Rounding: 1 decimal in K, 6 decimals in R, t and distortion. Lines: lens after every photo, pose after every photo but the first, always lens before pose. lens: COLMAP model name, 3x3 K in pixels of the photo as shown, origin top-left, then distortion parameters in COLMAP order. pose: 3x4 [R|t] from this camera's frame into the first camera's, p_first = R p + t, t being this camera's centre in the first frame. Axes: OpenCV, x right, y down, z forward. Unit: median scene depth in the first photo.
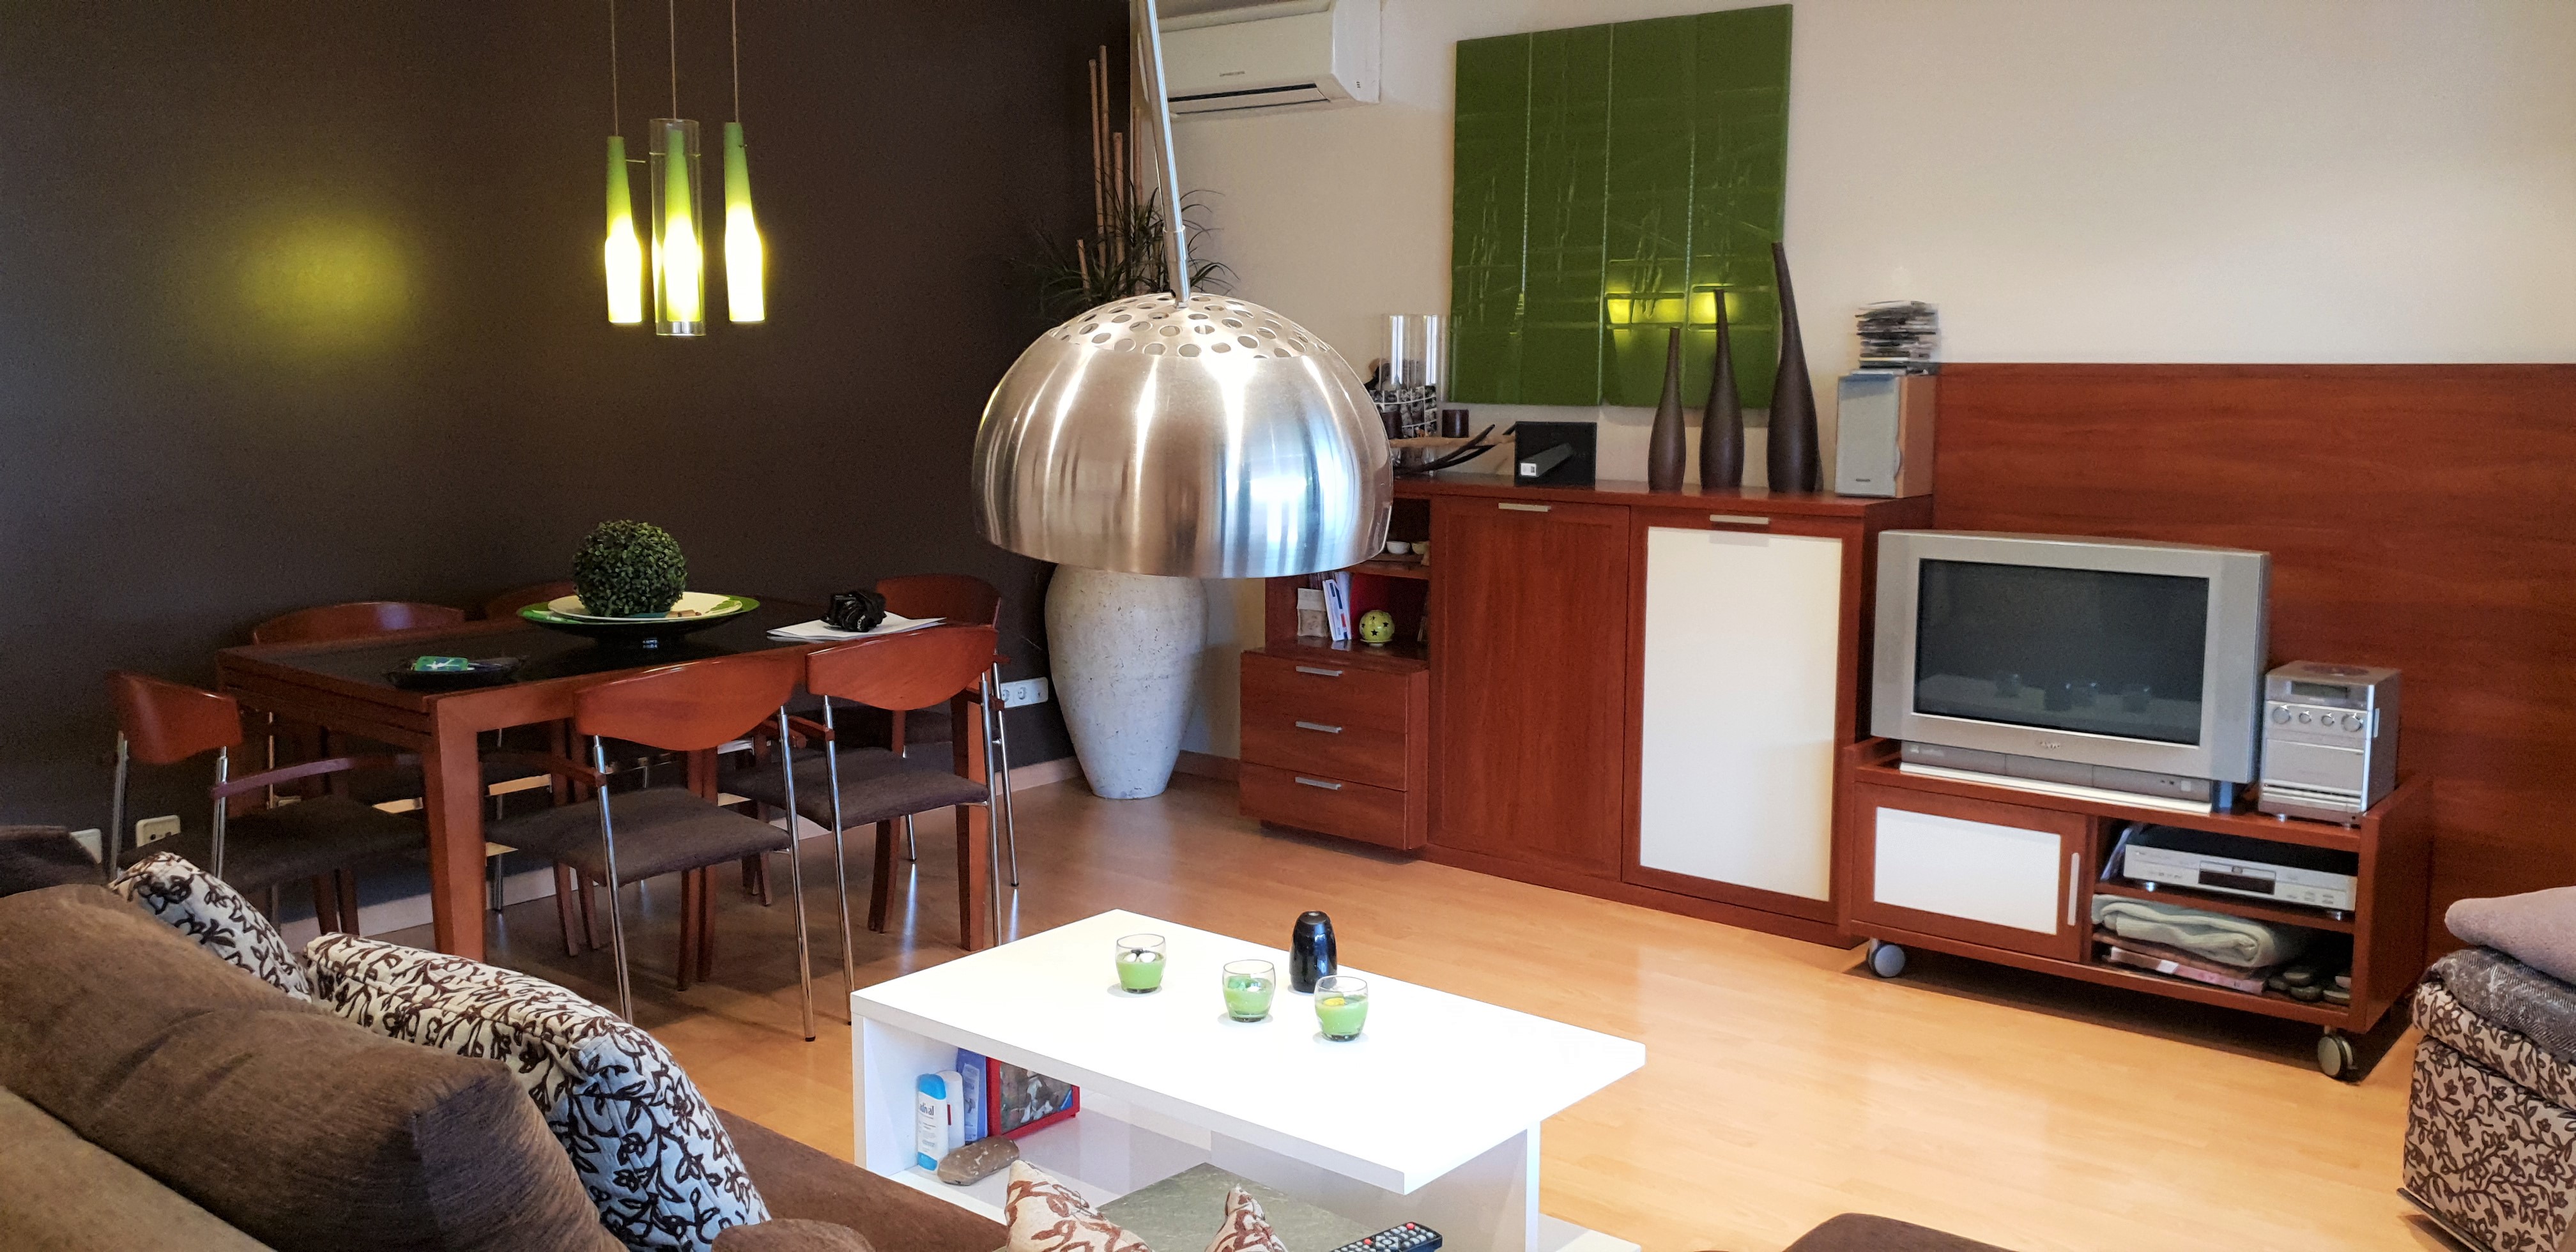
lens RADIAL K [[2033.2, 0, 1289.0], [0, 2033.2, 626.5], [0, 0, 1]] dist [0.415464, -1.061455]
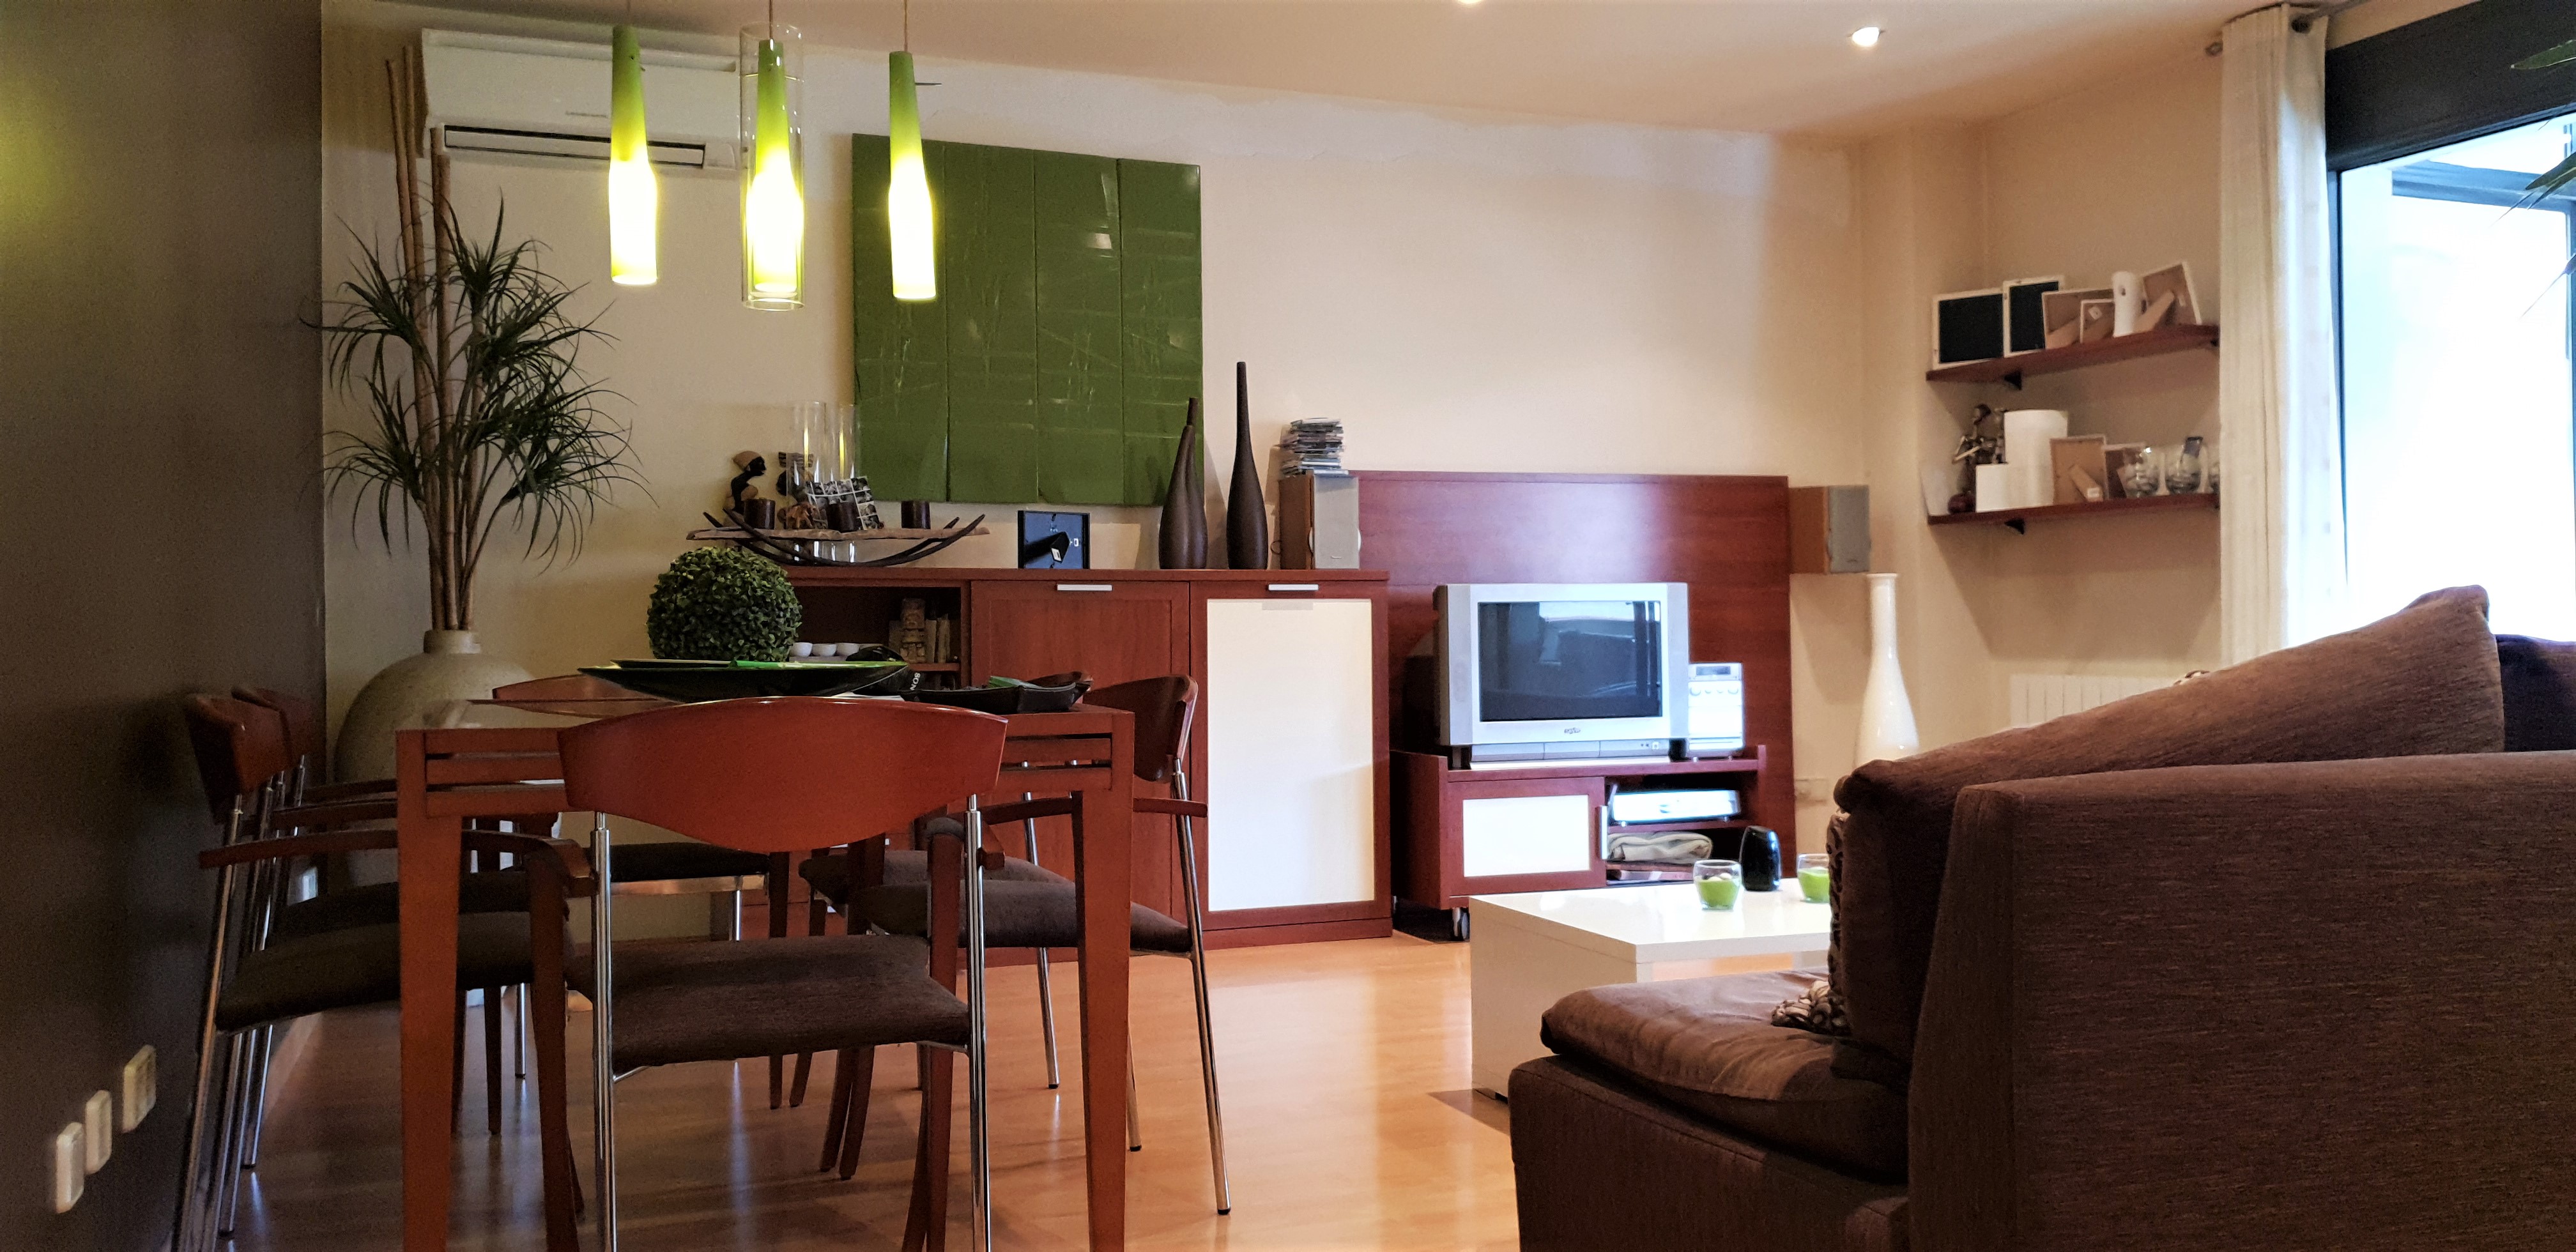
lens RADIAL K [[2033.2, 0, 1289.0], [0, 2033.2, 626.5], [0, 0, 1]] dist [0.415464, -1.061455]
pose [[0.494850, -0.016113, 0.868829, -0.880378], [0.131952, 0.989627, -0.056801, 0.040123], [-0.858902, 0.142751, 0.491843, 0.488195]]
